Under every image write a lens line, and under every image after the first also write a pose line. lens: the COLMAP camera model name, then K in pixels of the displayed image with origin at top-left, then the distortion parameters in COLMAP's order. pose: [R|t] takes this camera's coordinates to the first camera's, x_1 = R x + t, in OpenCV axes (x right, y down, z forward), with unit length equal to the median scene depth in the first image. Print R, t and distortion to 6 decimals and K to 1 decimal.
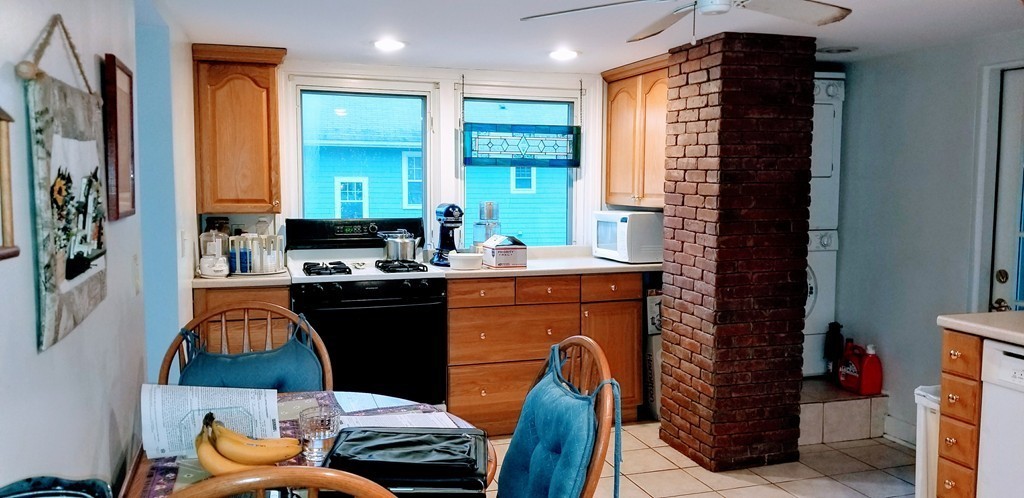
lens RADIAL K [[797.8, 0, 512.0], [0, 797.8, 249.0], [0, 0, 1]] dist [0.177097, -0.285882]
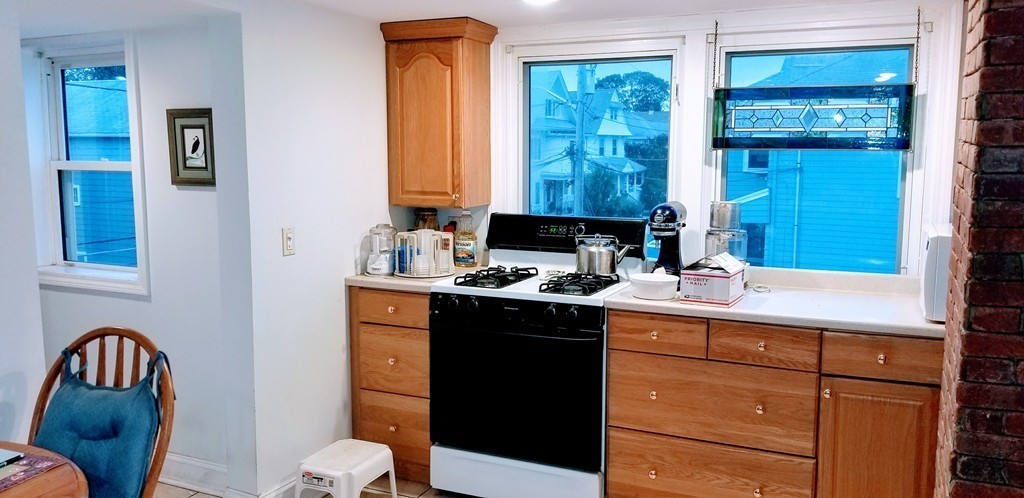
lens RADIAL K [[797.8, 0, 512.0], [0, 797.8, 249.0], [0, 0, 1]] dist [0.177097, -0.285882]
pose [[0.742844, 0.085262, -0.664013, 0.331522], [-0.056930, 0.996309, 0.064241, -0.058570], [0.667039, -0.009918, 0.744957, 0.385269]]
